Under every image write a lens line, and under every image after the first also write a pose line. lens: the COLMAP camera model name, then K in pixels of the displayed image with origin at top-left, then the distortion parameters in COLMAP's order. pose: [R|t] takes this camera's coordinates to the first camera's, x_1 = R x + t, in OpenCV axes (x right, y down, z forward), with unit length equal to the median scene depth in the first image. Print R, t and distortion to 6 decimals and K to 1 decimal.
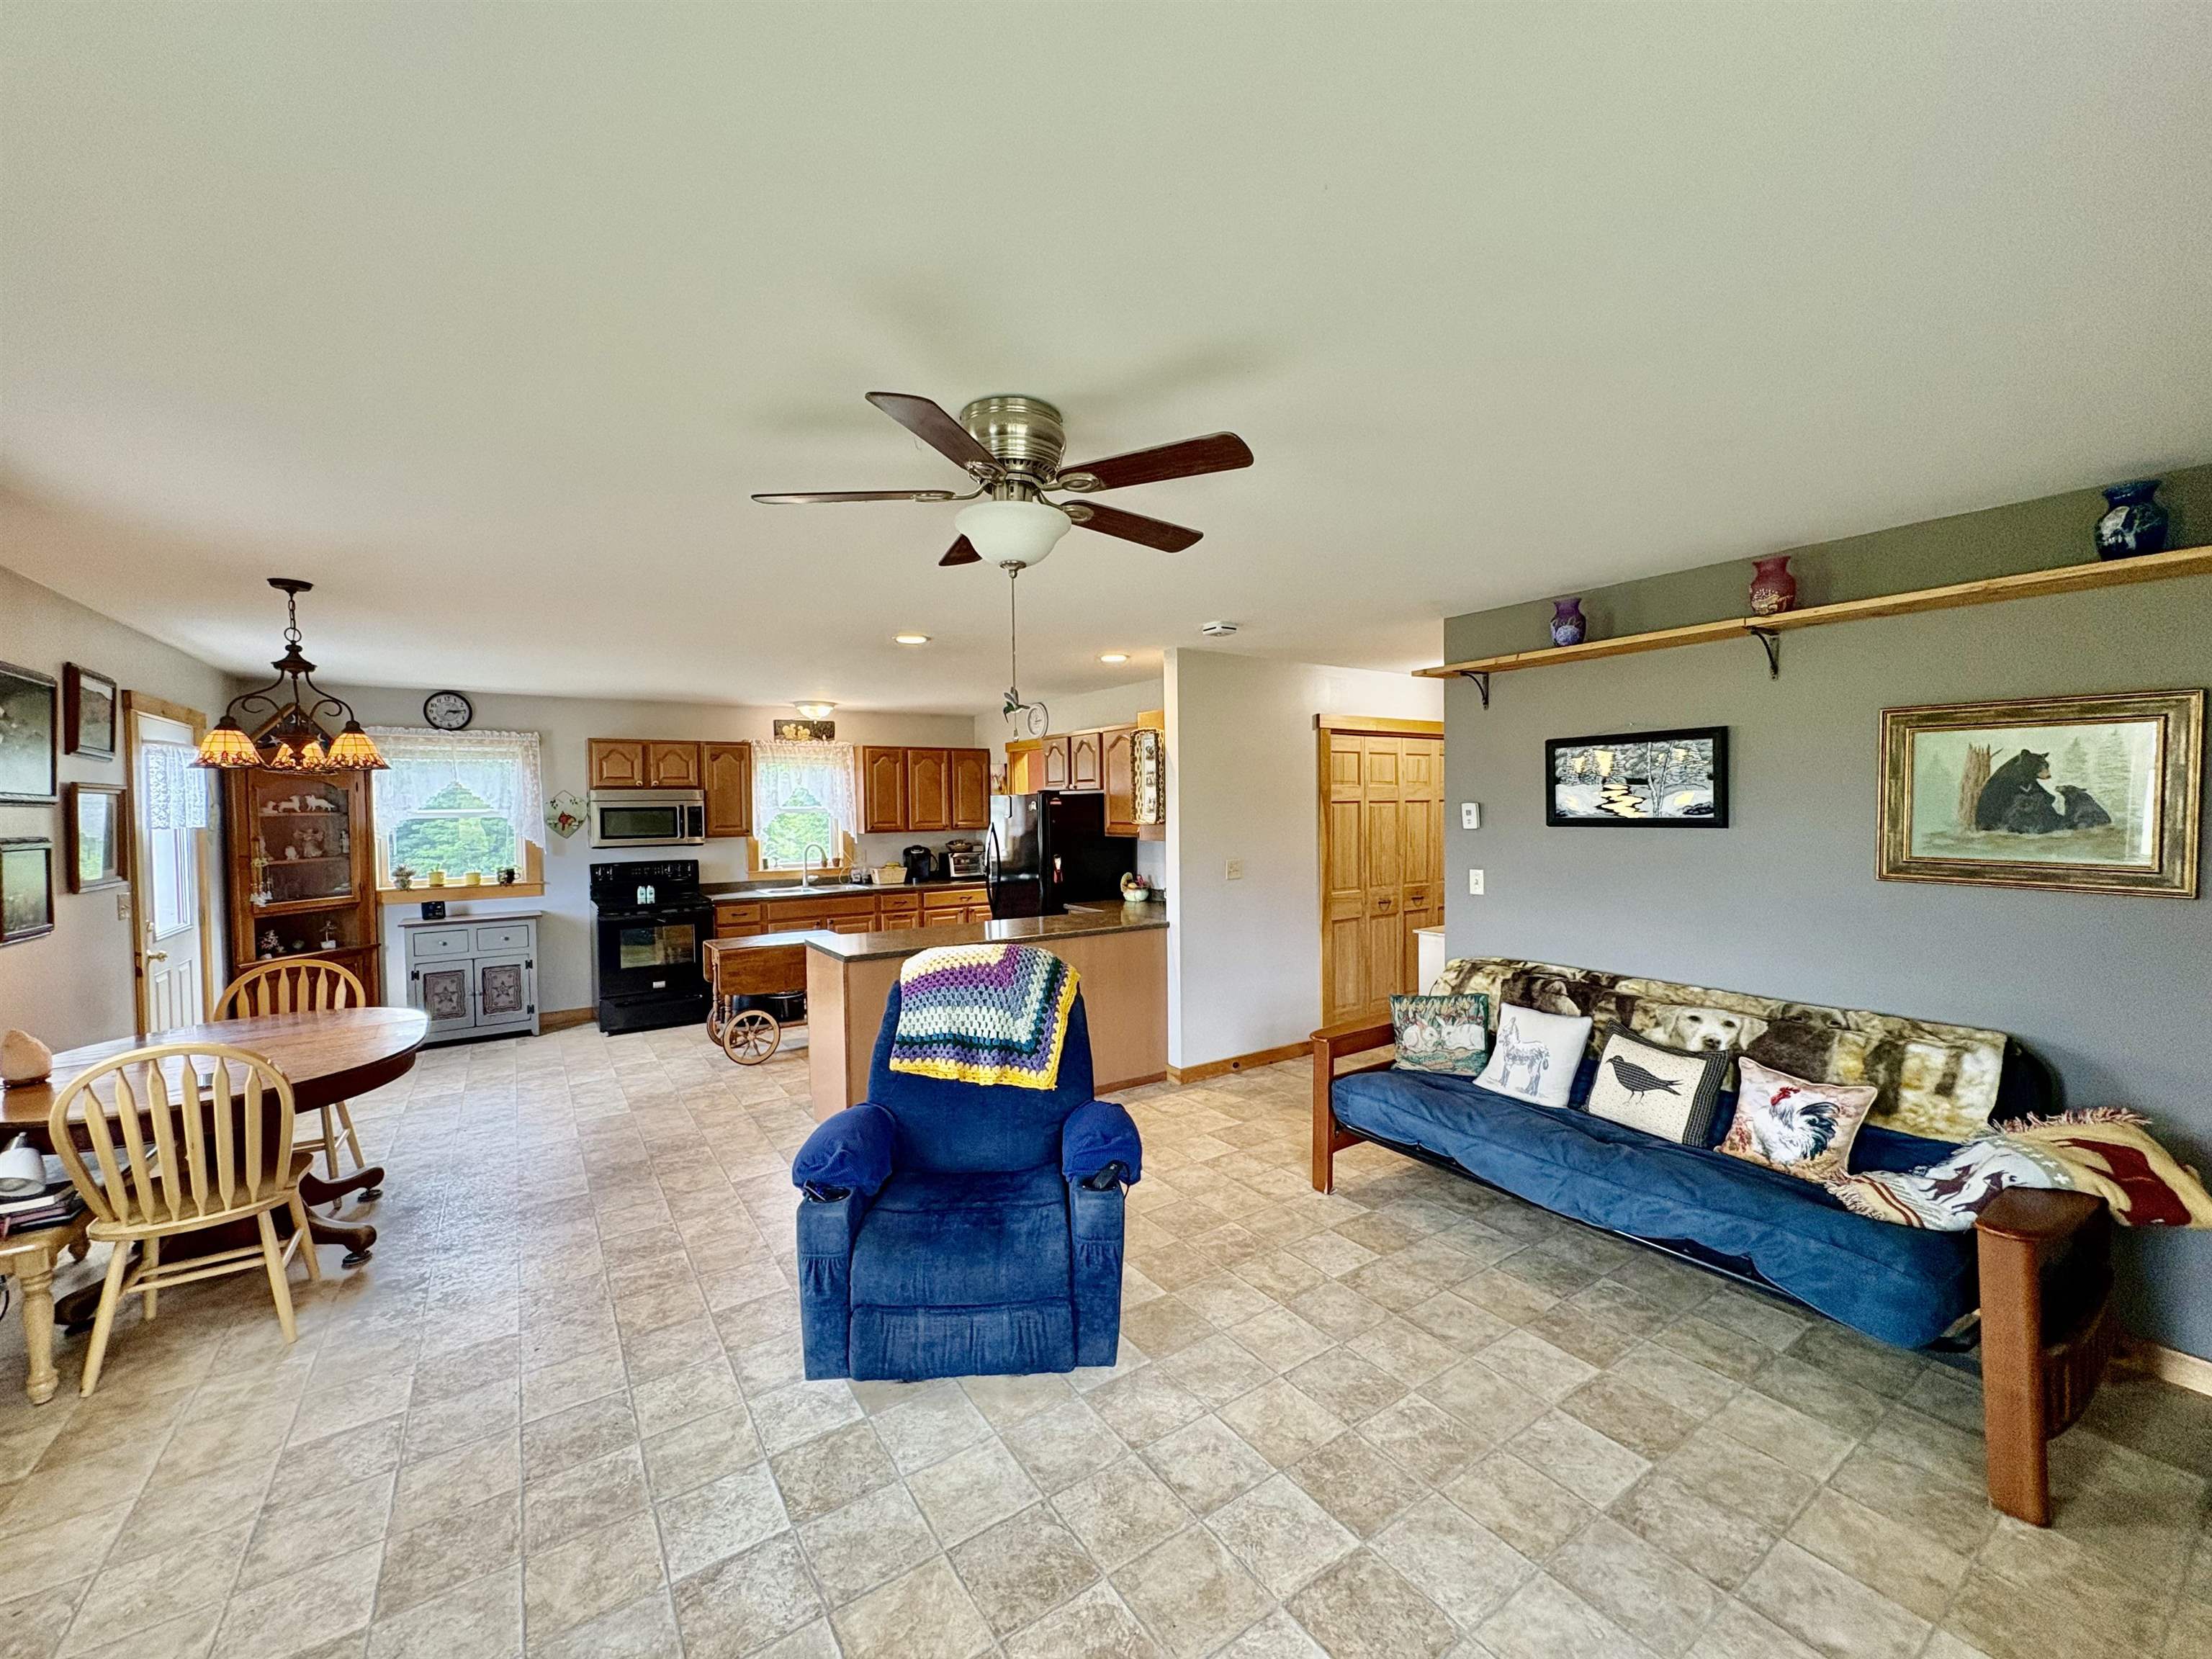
lens RADIAL K [[880.2, 0, 1106.4], [0, 880.2, 829.8], [0, 0, 1]] dist [0.001171, -0.000129]
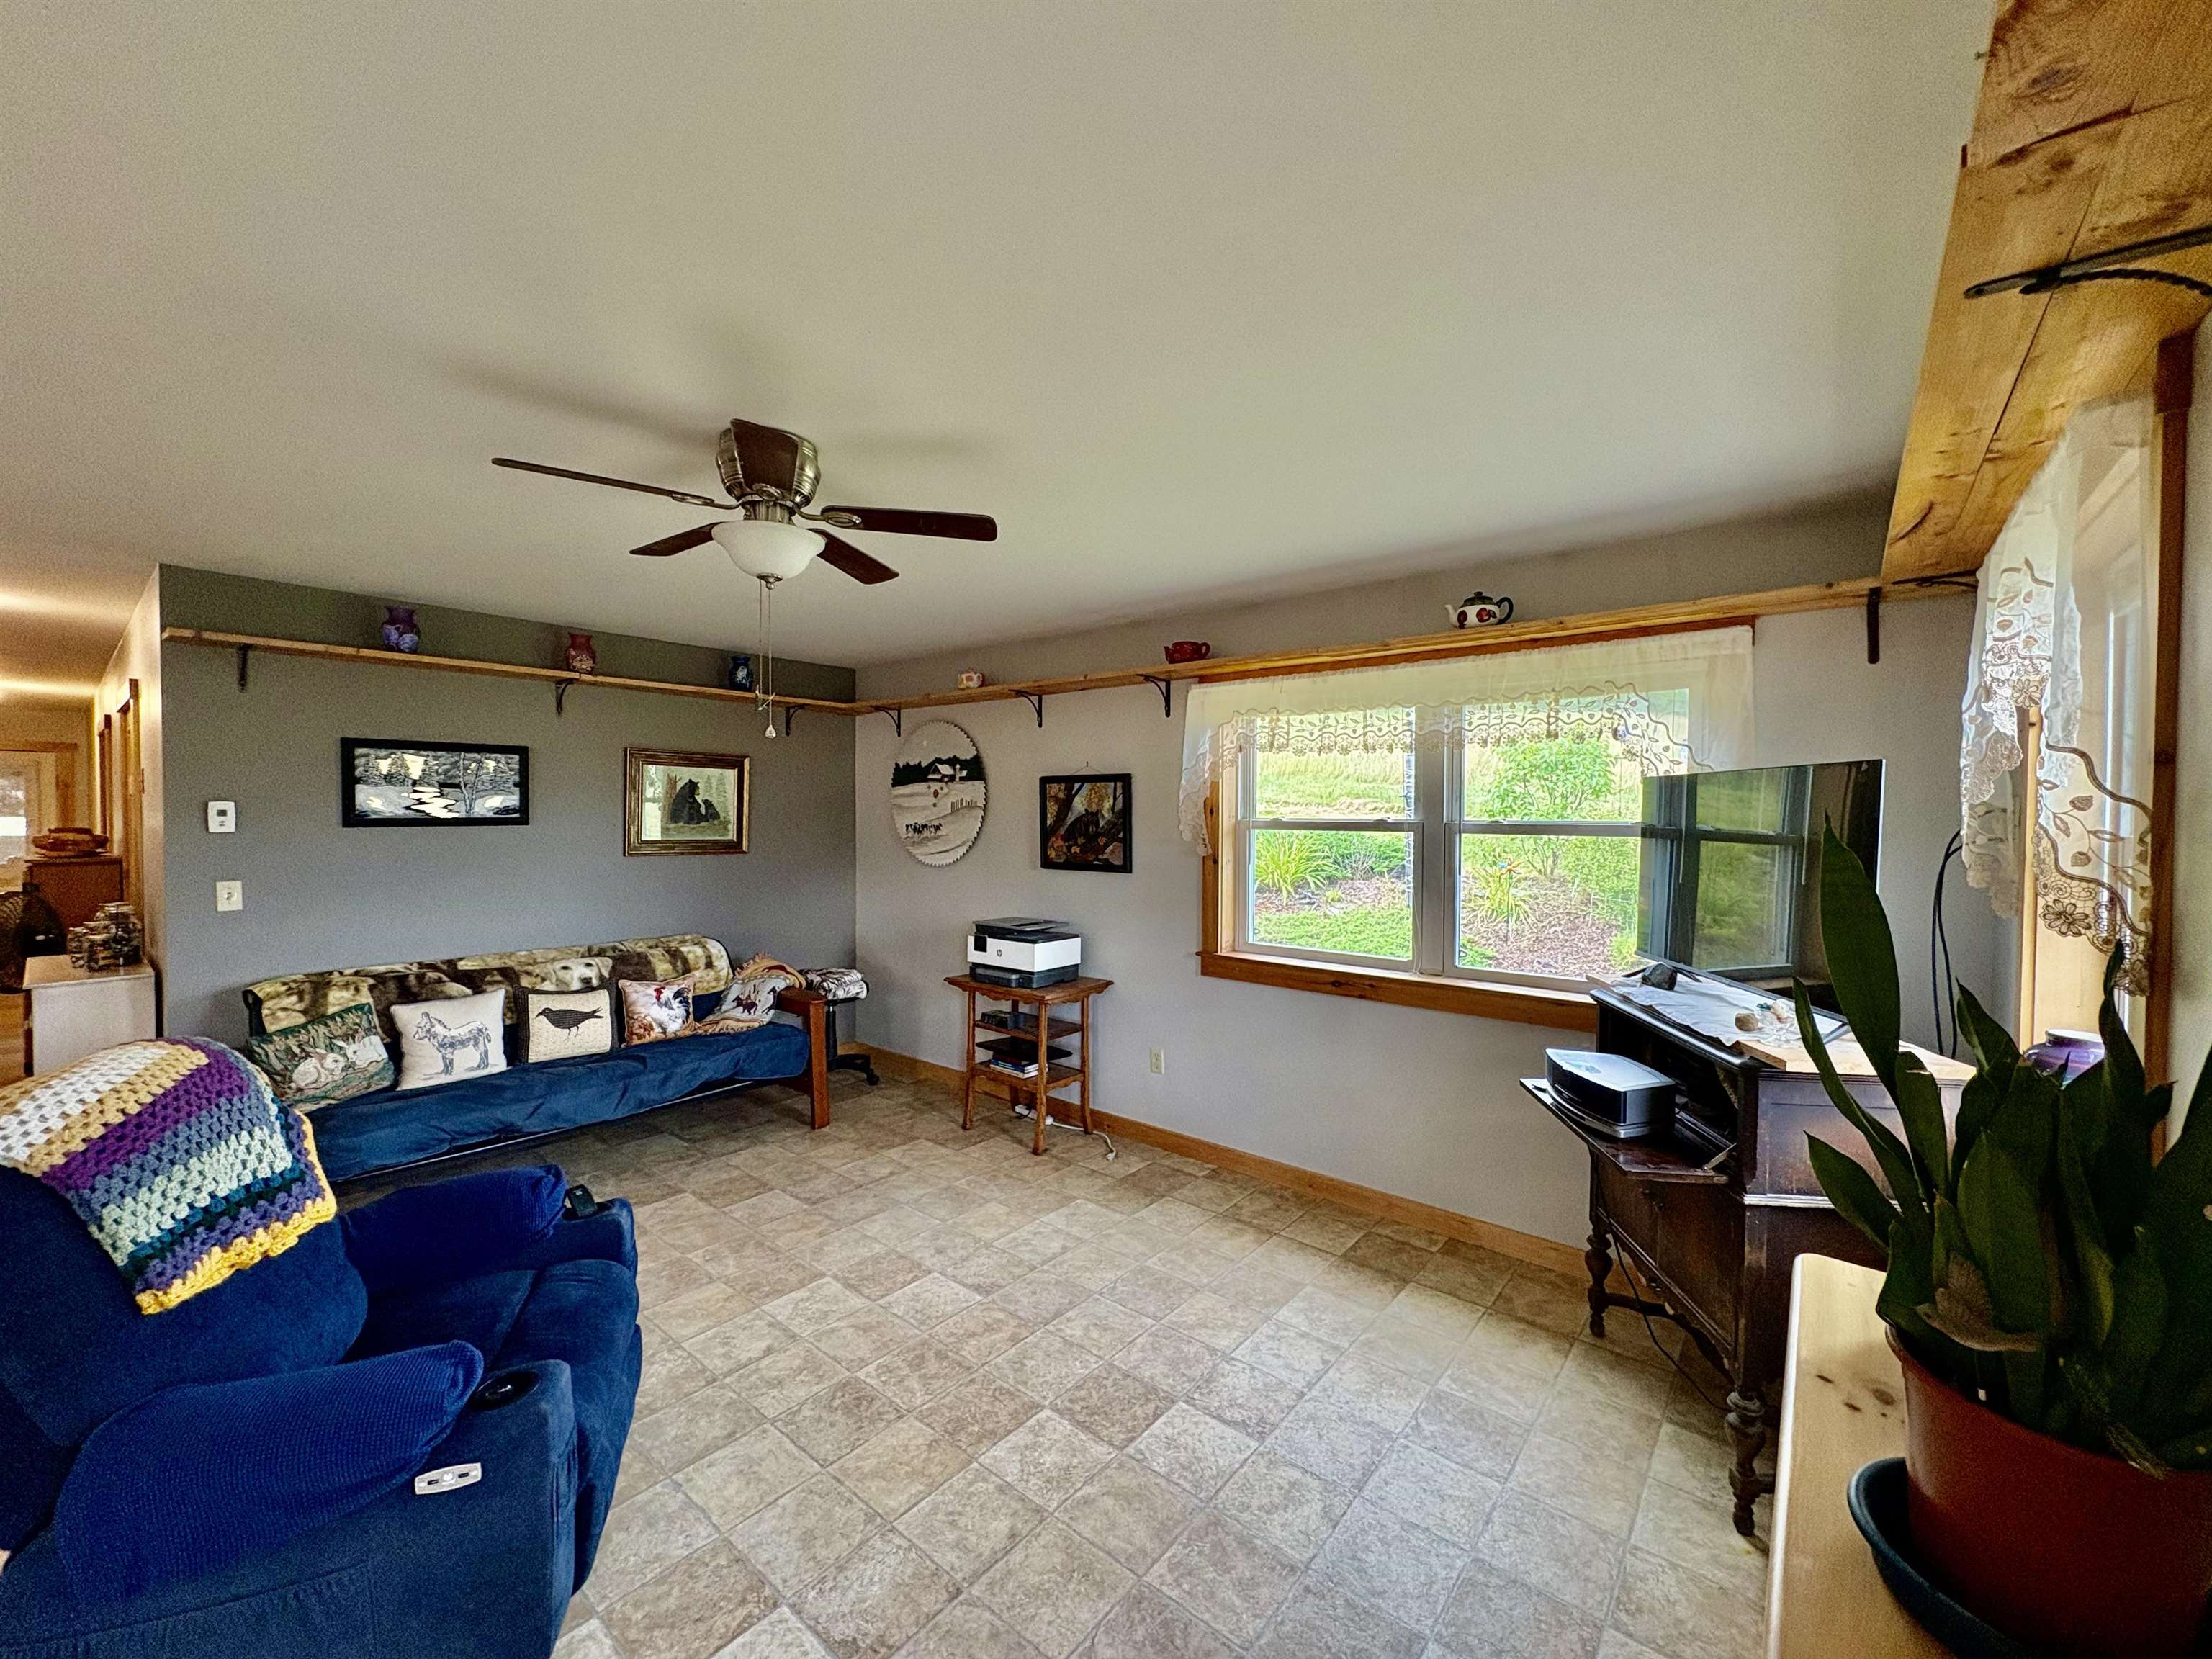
lens RADIAL K [[880.2, 0, 1103.9], [0, 880.2, 831.2], [0, 0, 1]] dist [0.001171, -0.000129]
pose [[-0.284370, -0.010382, 0.958658, -0.436332], [0.026590, 0.999471, 0.018712, 0.003011], [-0.958346, 0.030812, -0.283943, 0.312298]]
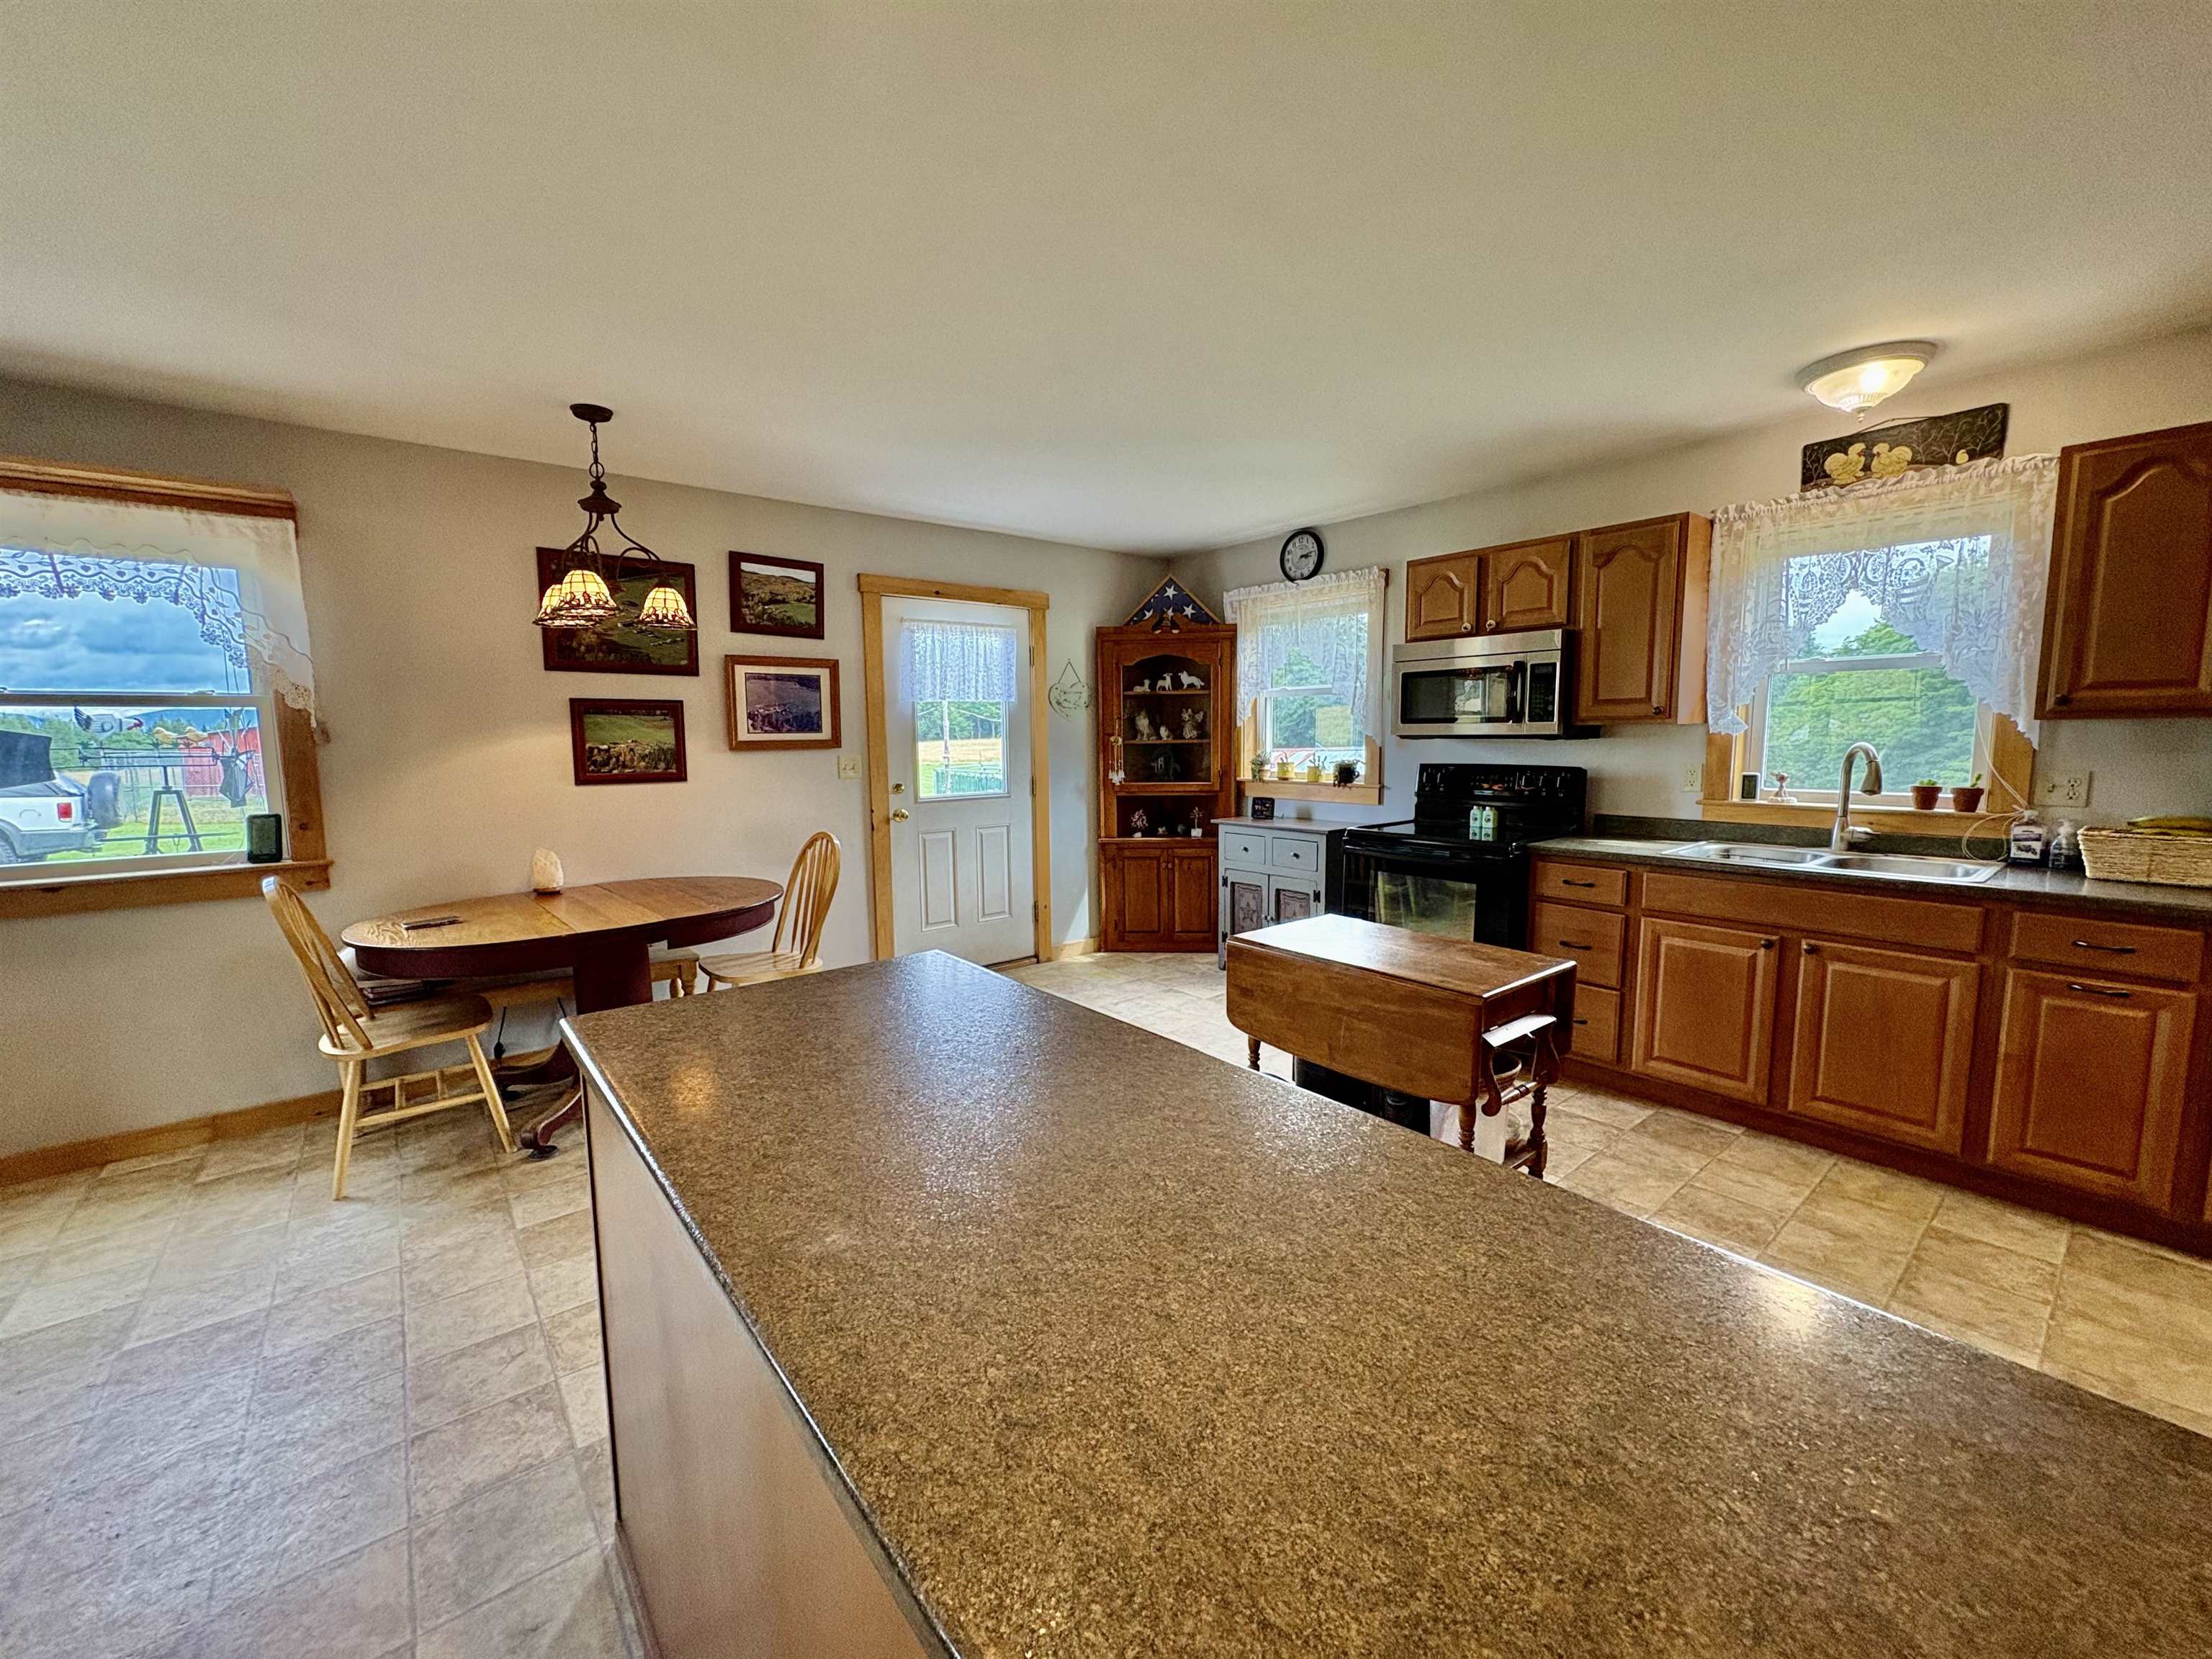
lens RADIAL K [[880.2, 0, 1104.2], [0, 880.2, 830.0], [0, 0, 1]] dist [0.001171, -0.000129]
pose [[0.091677, 0.122017, -0.988285, 0.039634], [-0.018550, 0.992501, 0.120817, 0.015801], [0.995616, 0.007256, 0.093253, 0.819707]]
